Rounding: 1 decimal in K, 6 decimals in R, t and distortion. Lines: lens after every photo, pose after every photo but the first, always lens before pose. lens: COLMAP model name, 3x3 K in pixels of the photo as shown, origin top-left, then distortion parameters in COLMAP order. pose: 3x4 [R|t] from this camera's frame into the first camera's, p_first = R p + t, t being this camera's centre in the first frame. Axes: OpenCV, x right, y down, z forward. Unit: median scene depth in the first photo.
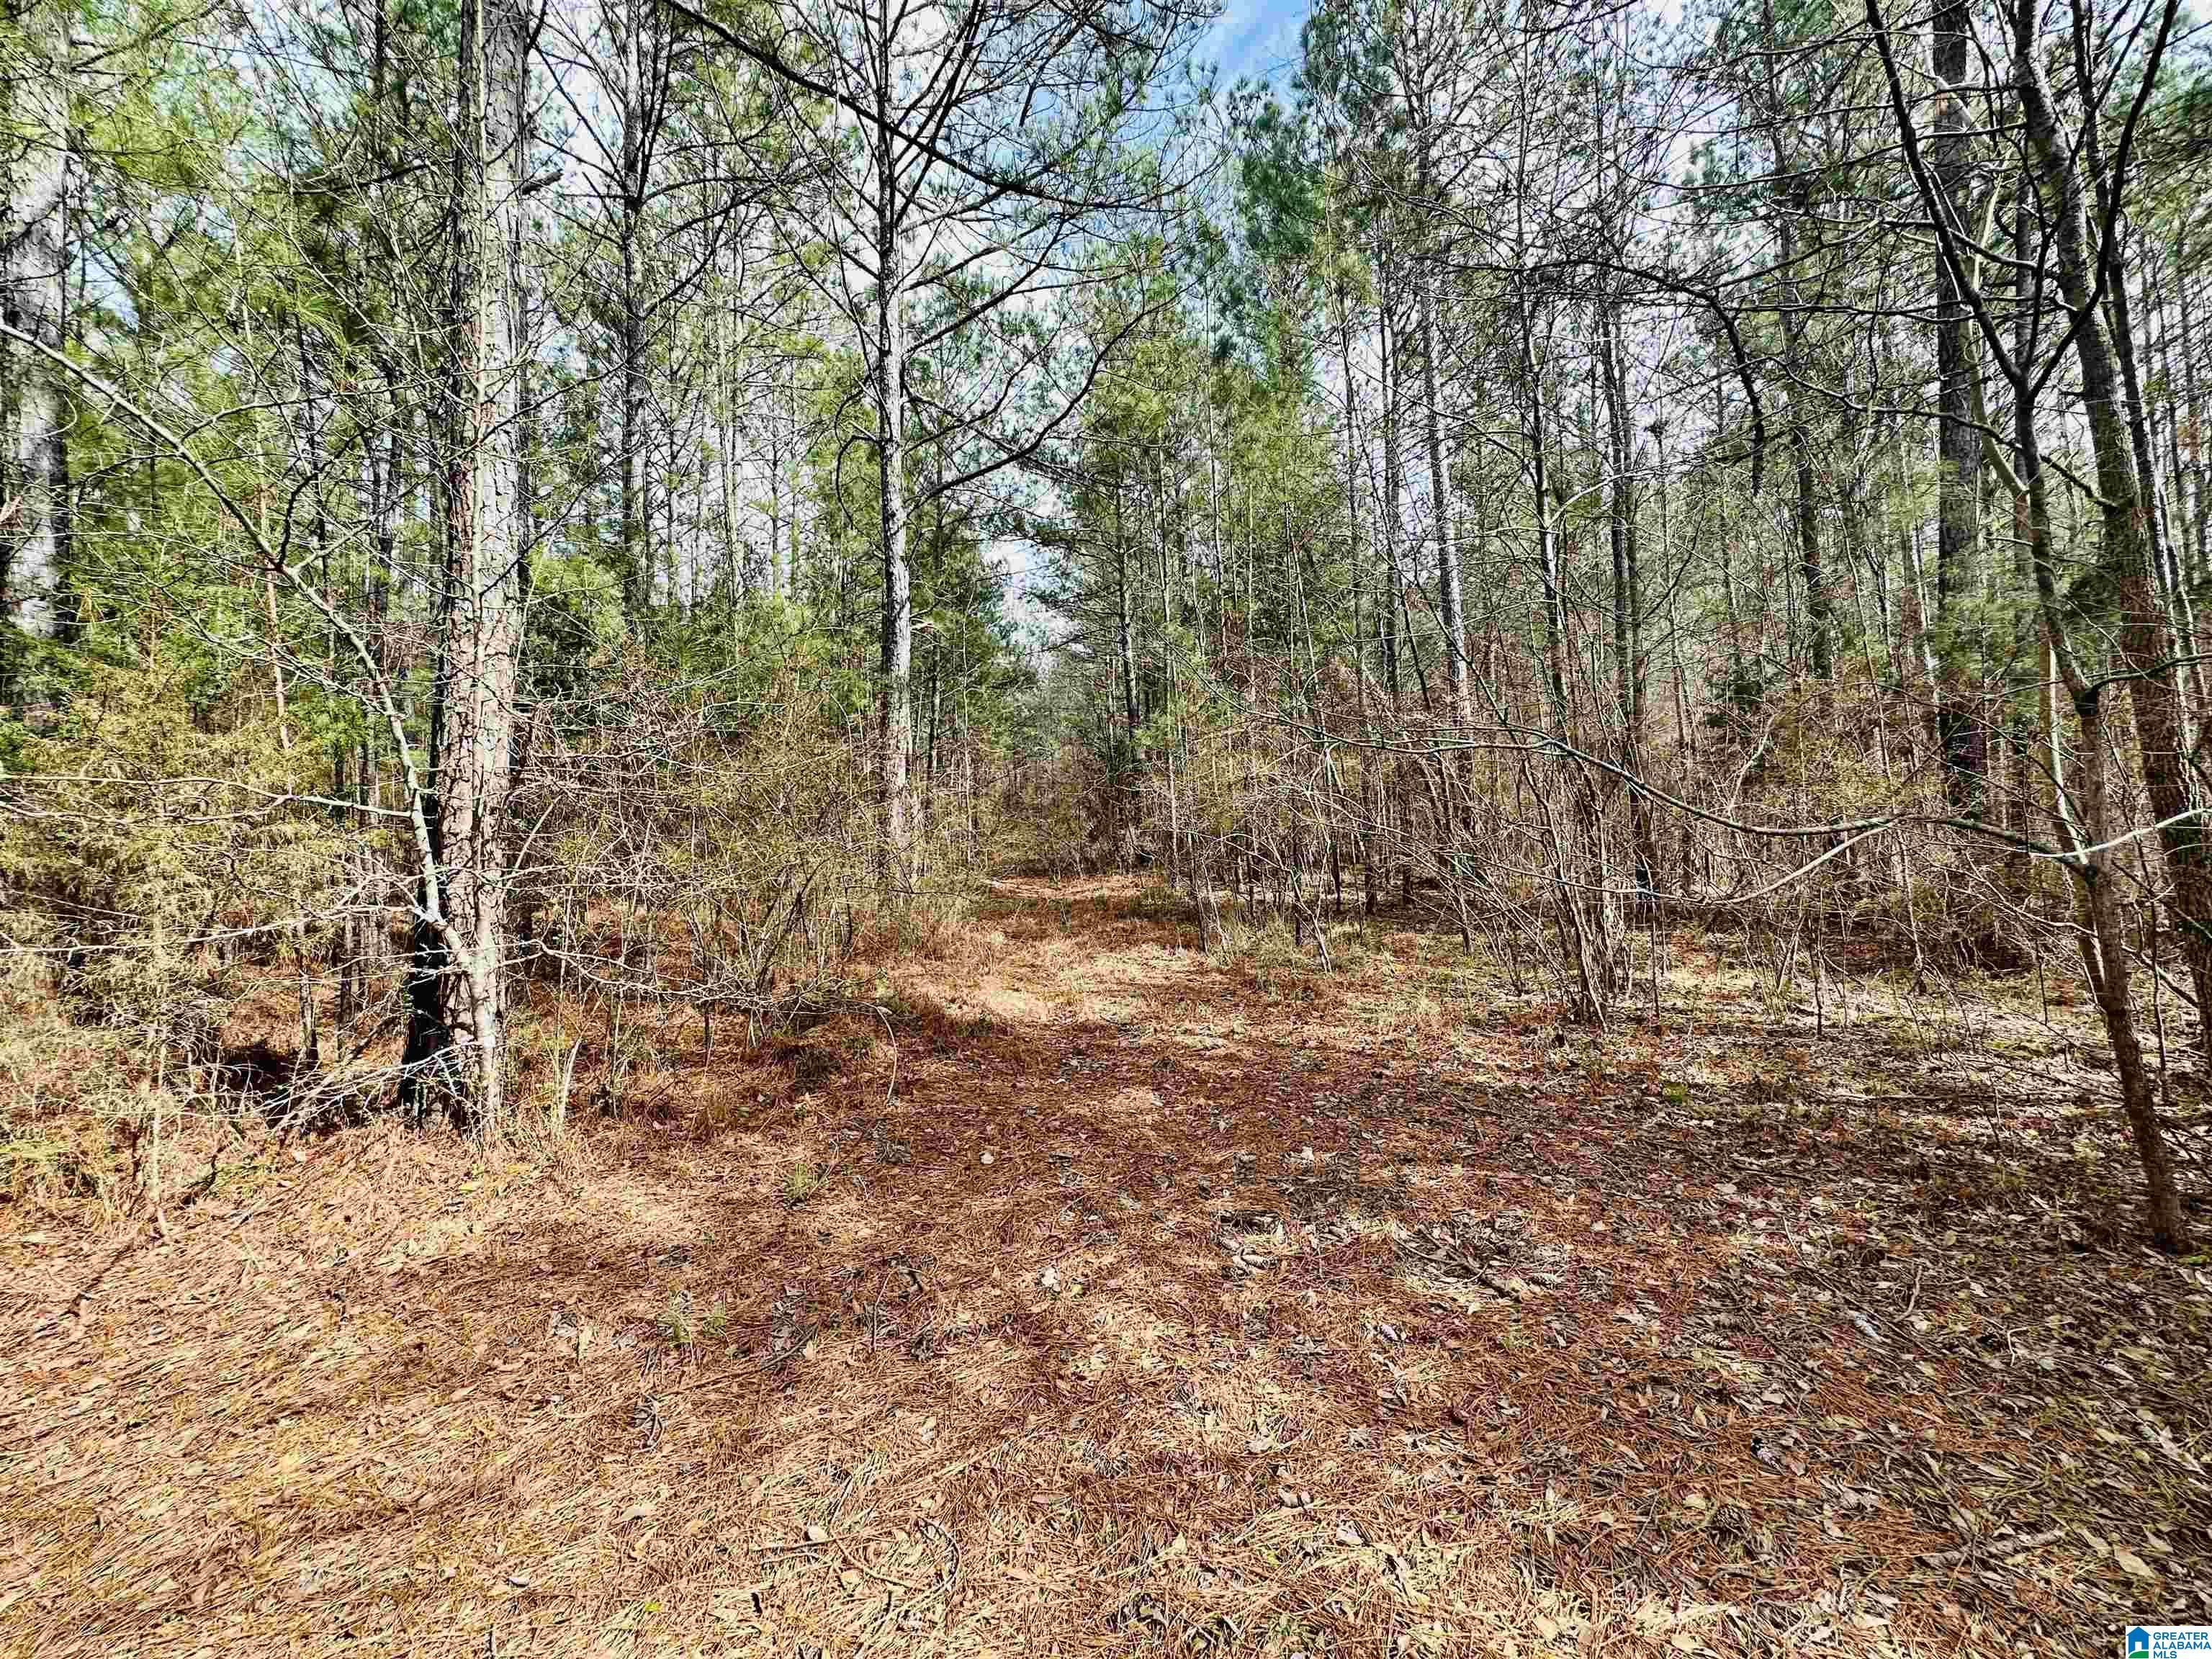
lens RADIAL K [[881.6, 0, 1107.0], [0, 881.6, 828.5], [0, 0, 1]] dist [-0.000913, -0.000118]
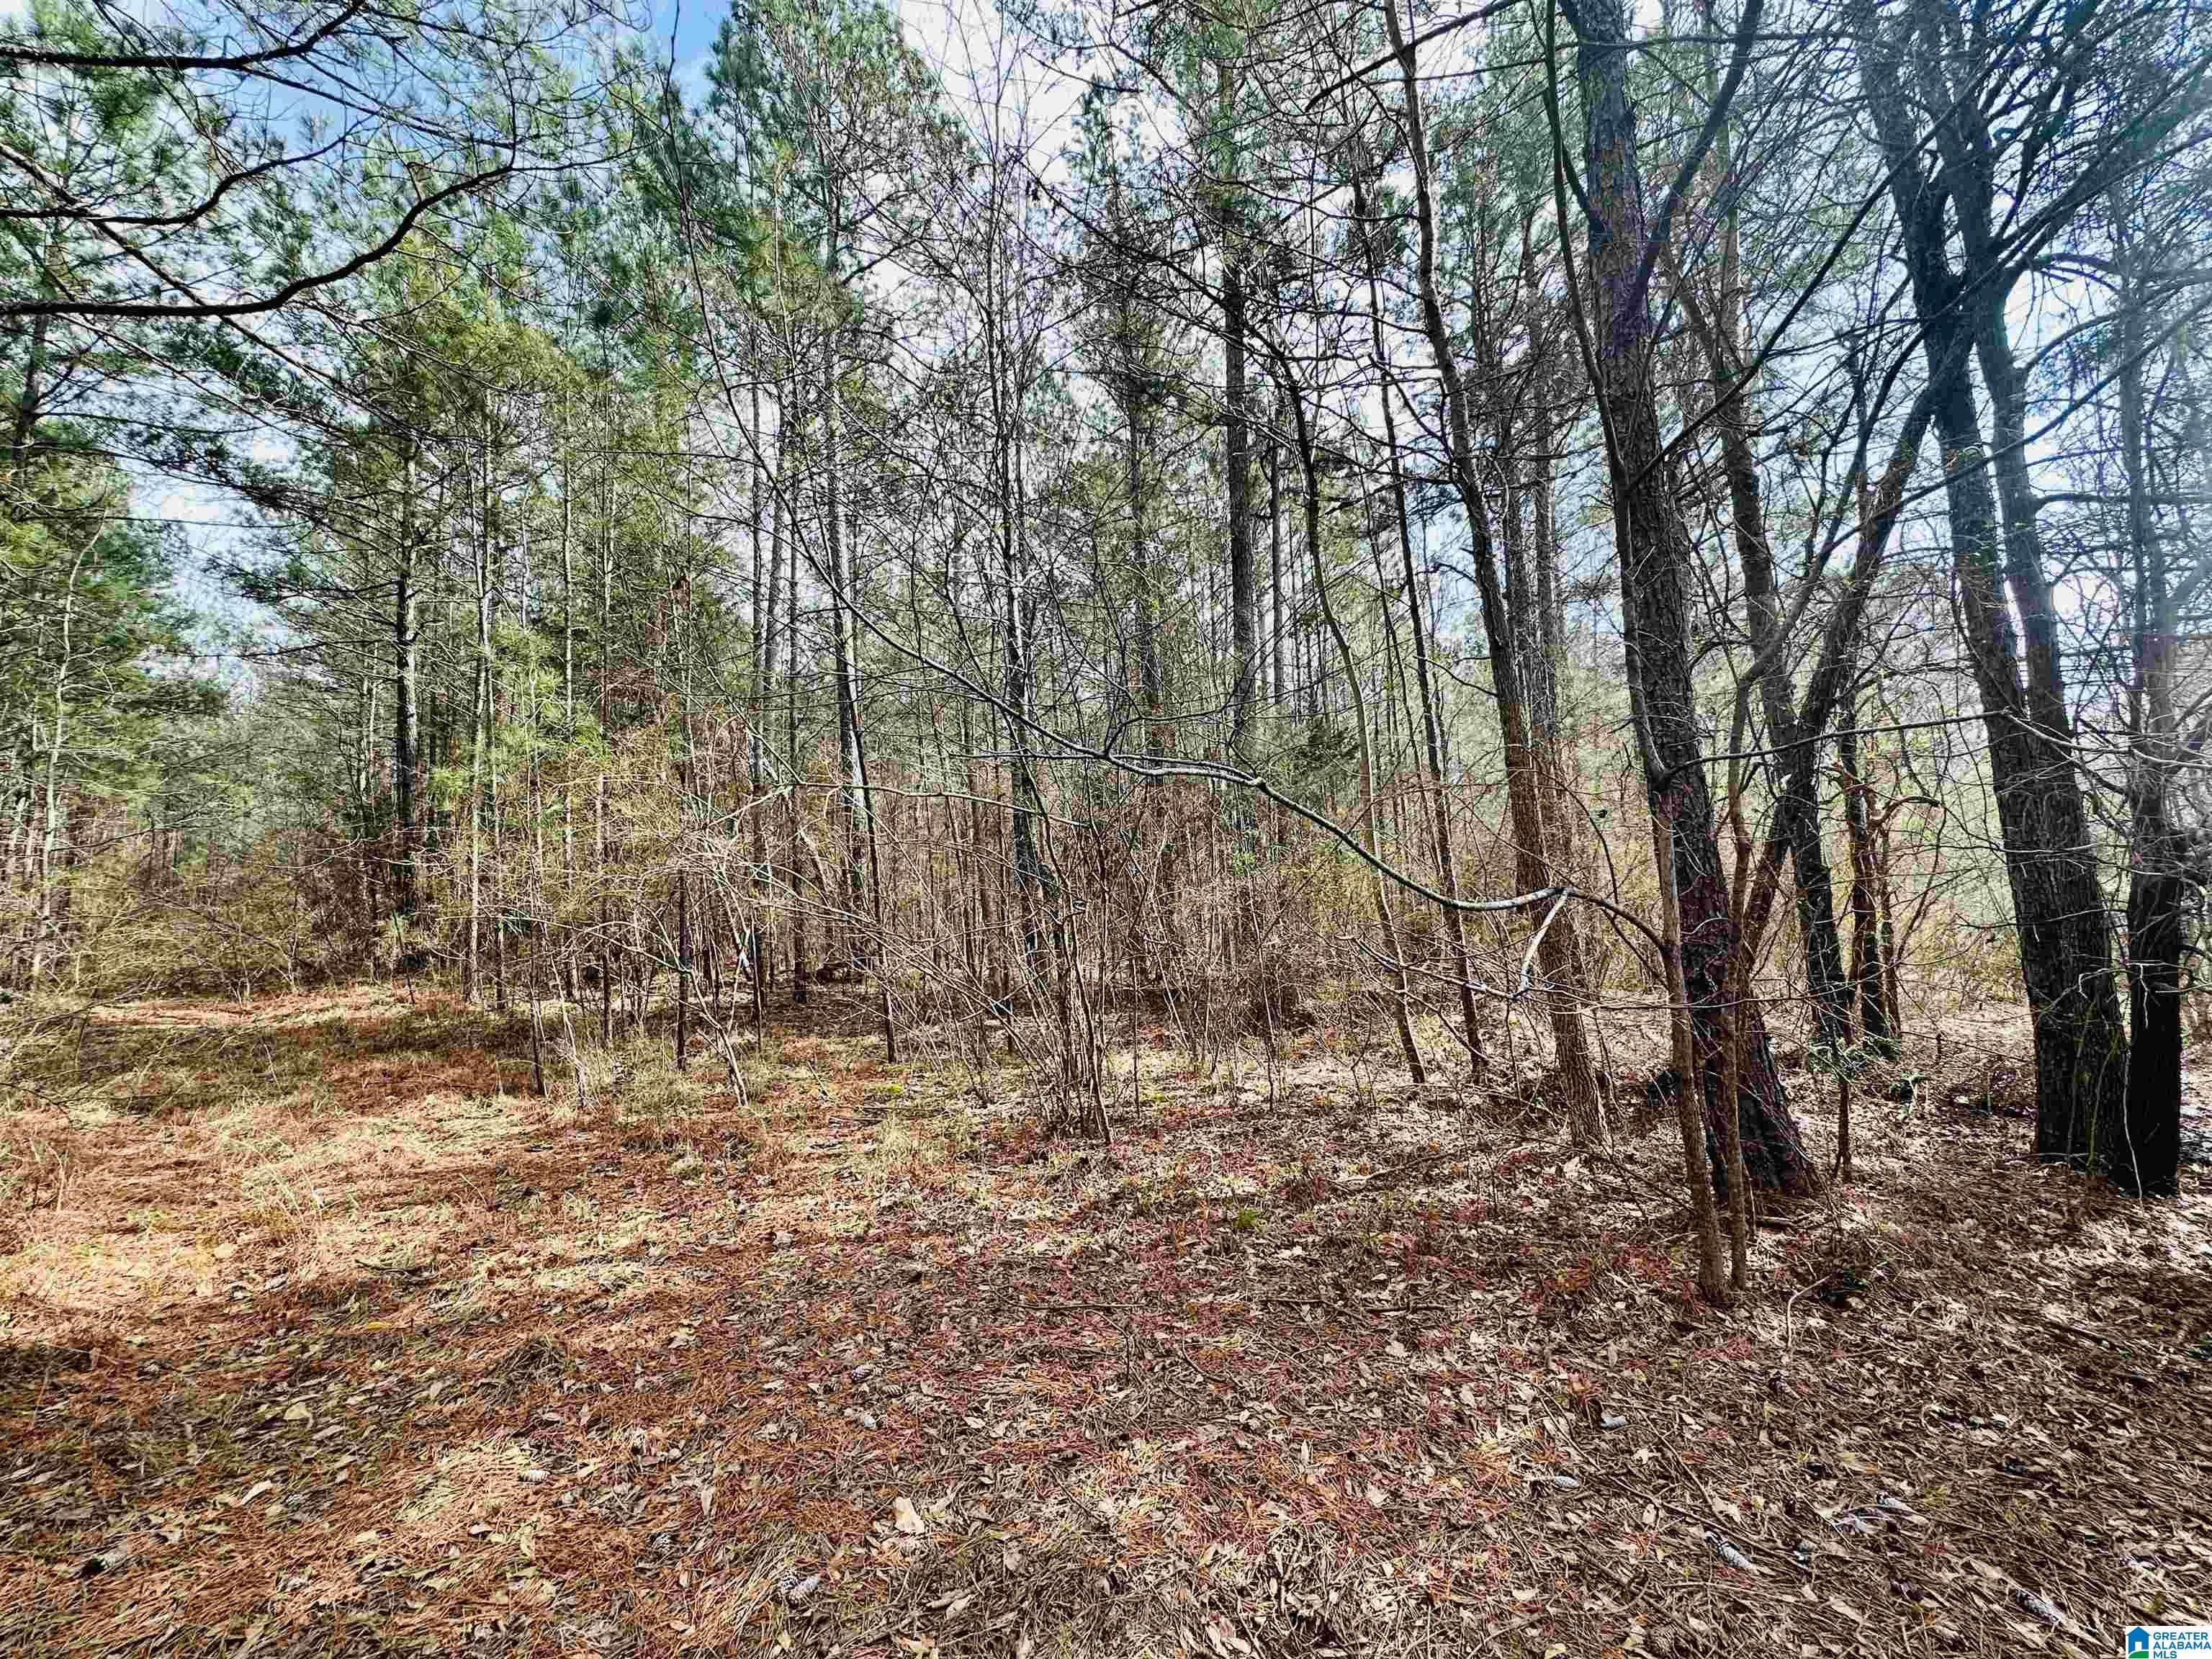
lens RADIAL K [[881.6, 0, 1107.0], [0, 881.6, 828.5], [0, 0, 1]] dist [-0.000913, -0.000118]
pose [[0.753722, 0.065740, 0.653897, -0.034636], [0.002567, 0.994682, -0.102959, 0.008421], [-0.657189, 0.079281, 0.749545, 0.311162]]
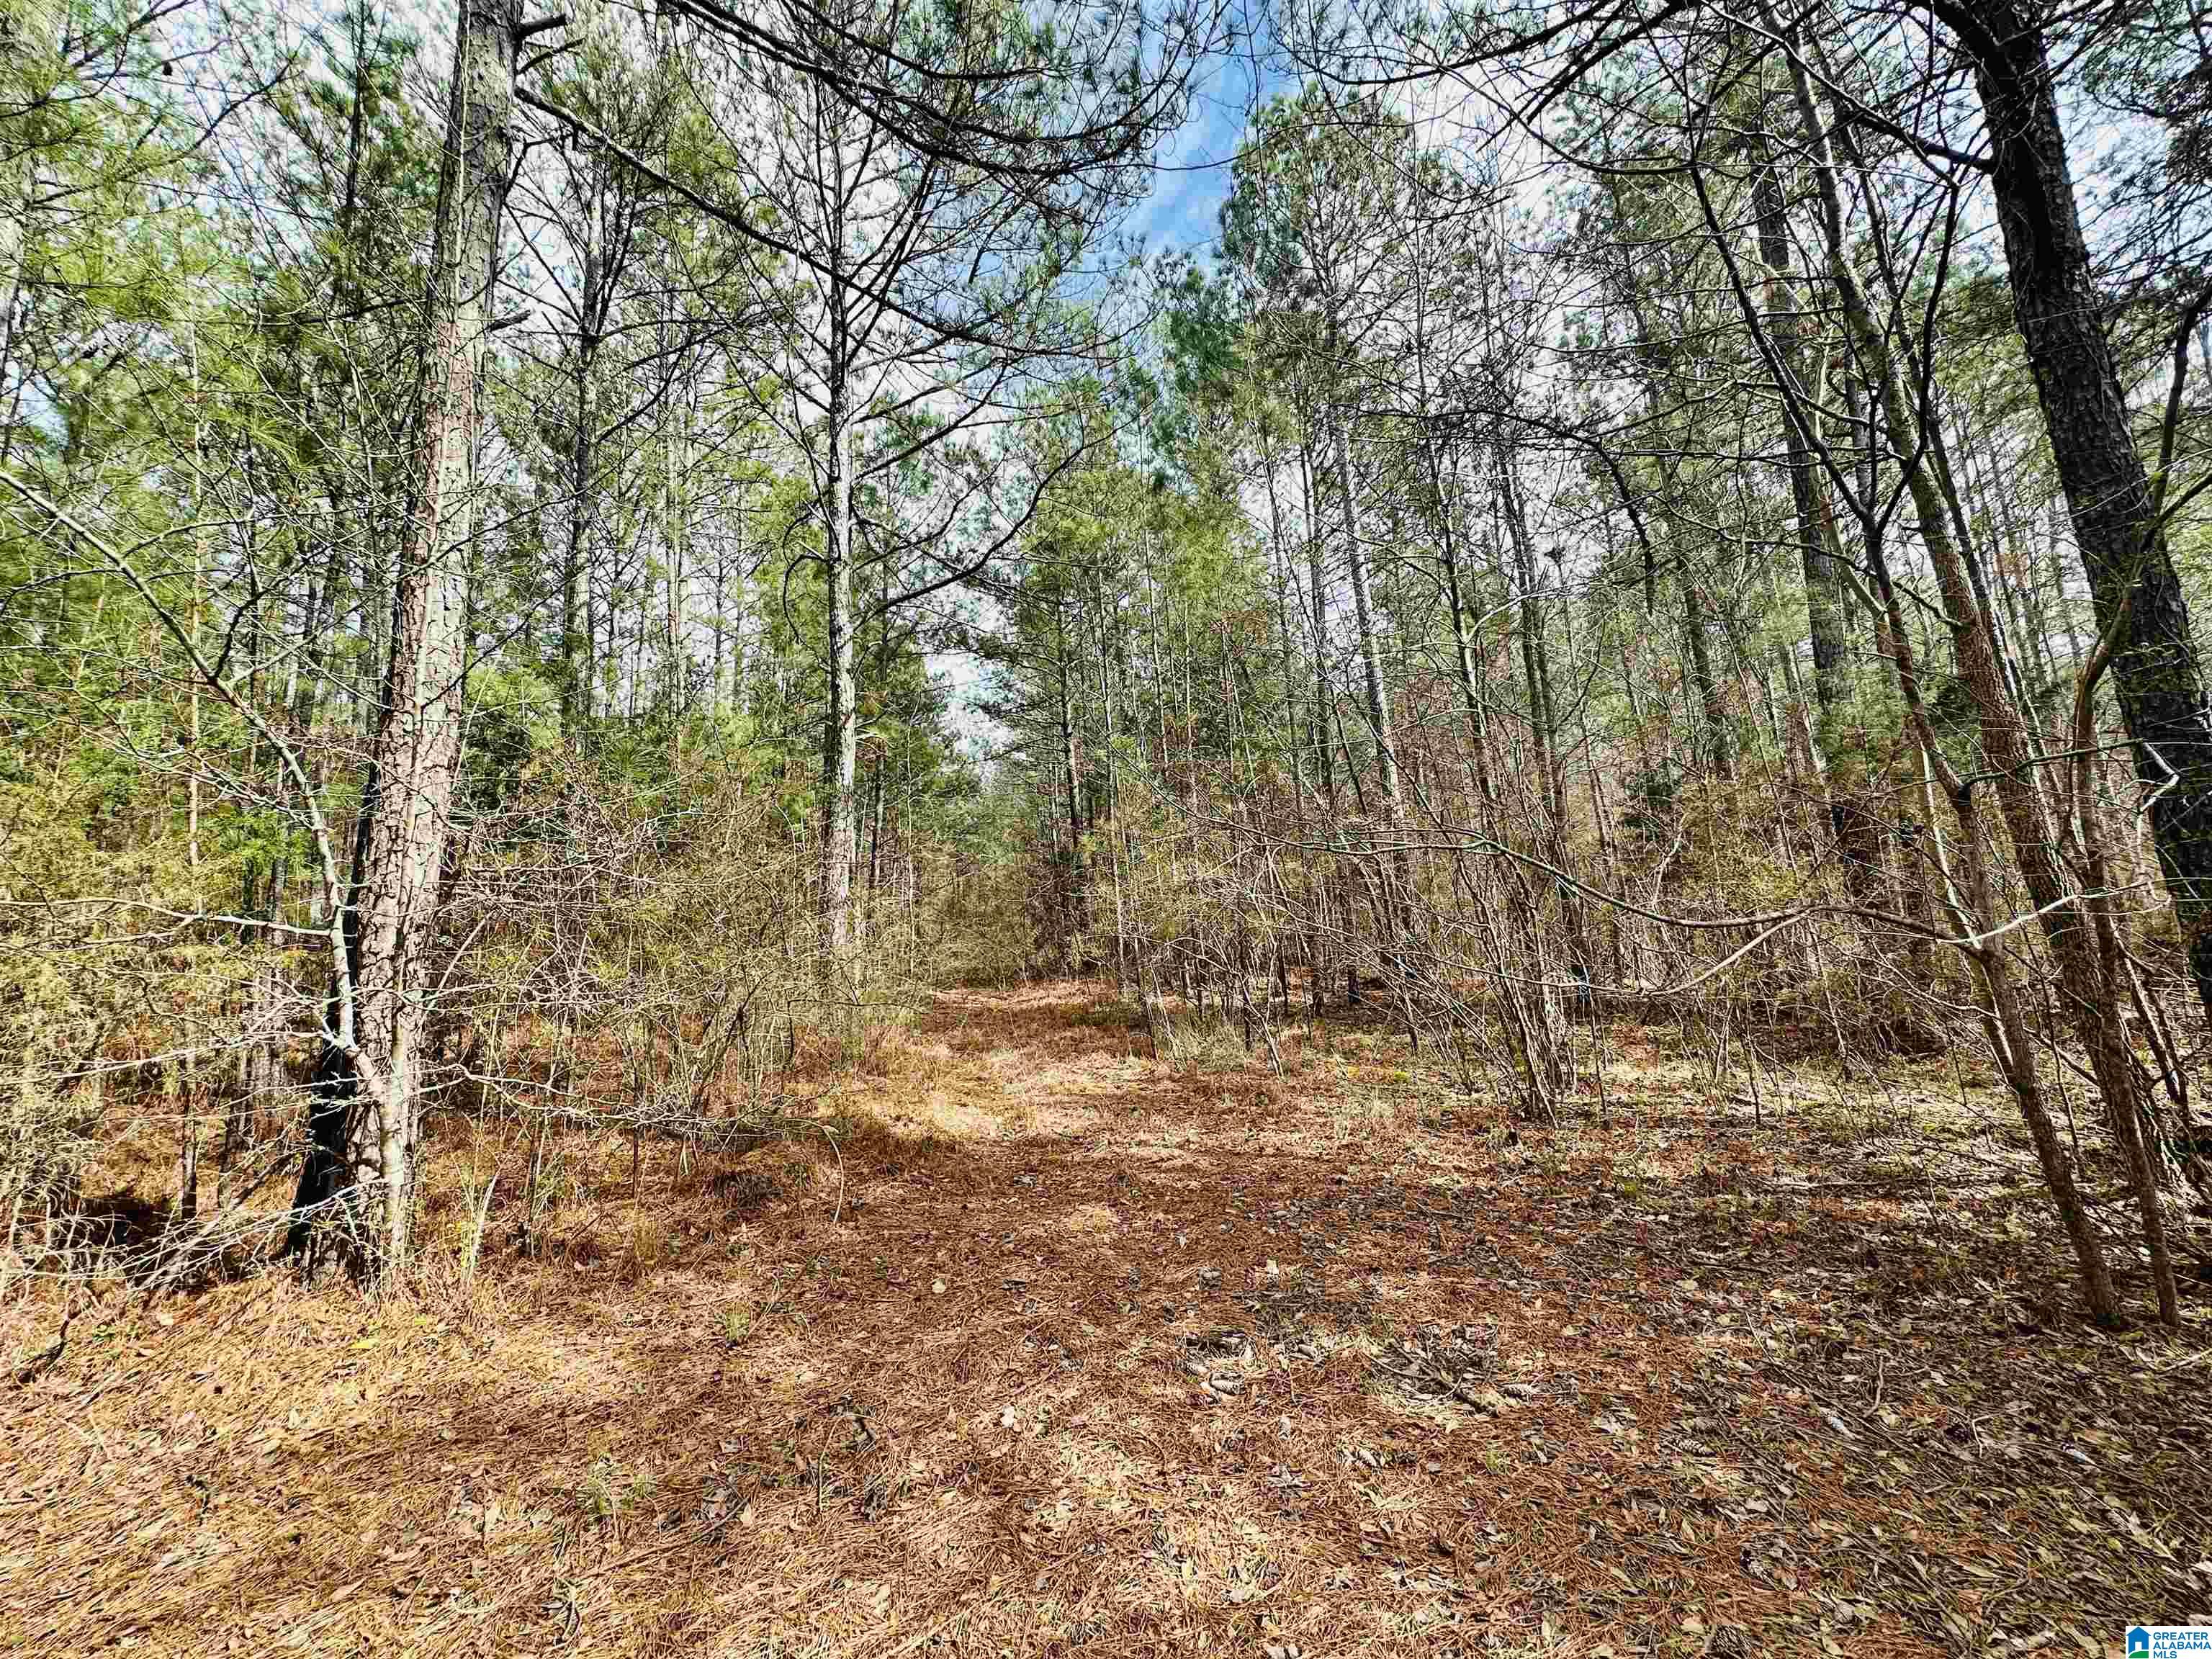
lens RADIAL K [[881.6, 0, 1107.0], [0, 881.6, 828.5], [0, 0, 1]] dist [-0.000913, -0.000118]
pose [[0.997823, -0.012198, 0.064816, -0.006500], [0.019873, 0.992681, -0.119116, 0.000894], [-0.062888, 0.120145, 0.990762, -0.004796]]
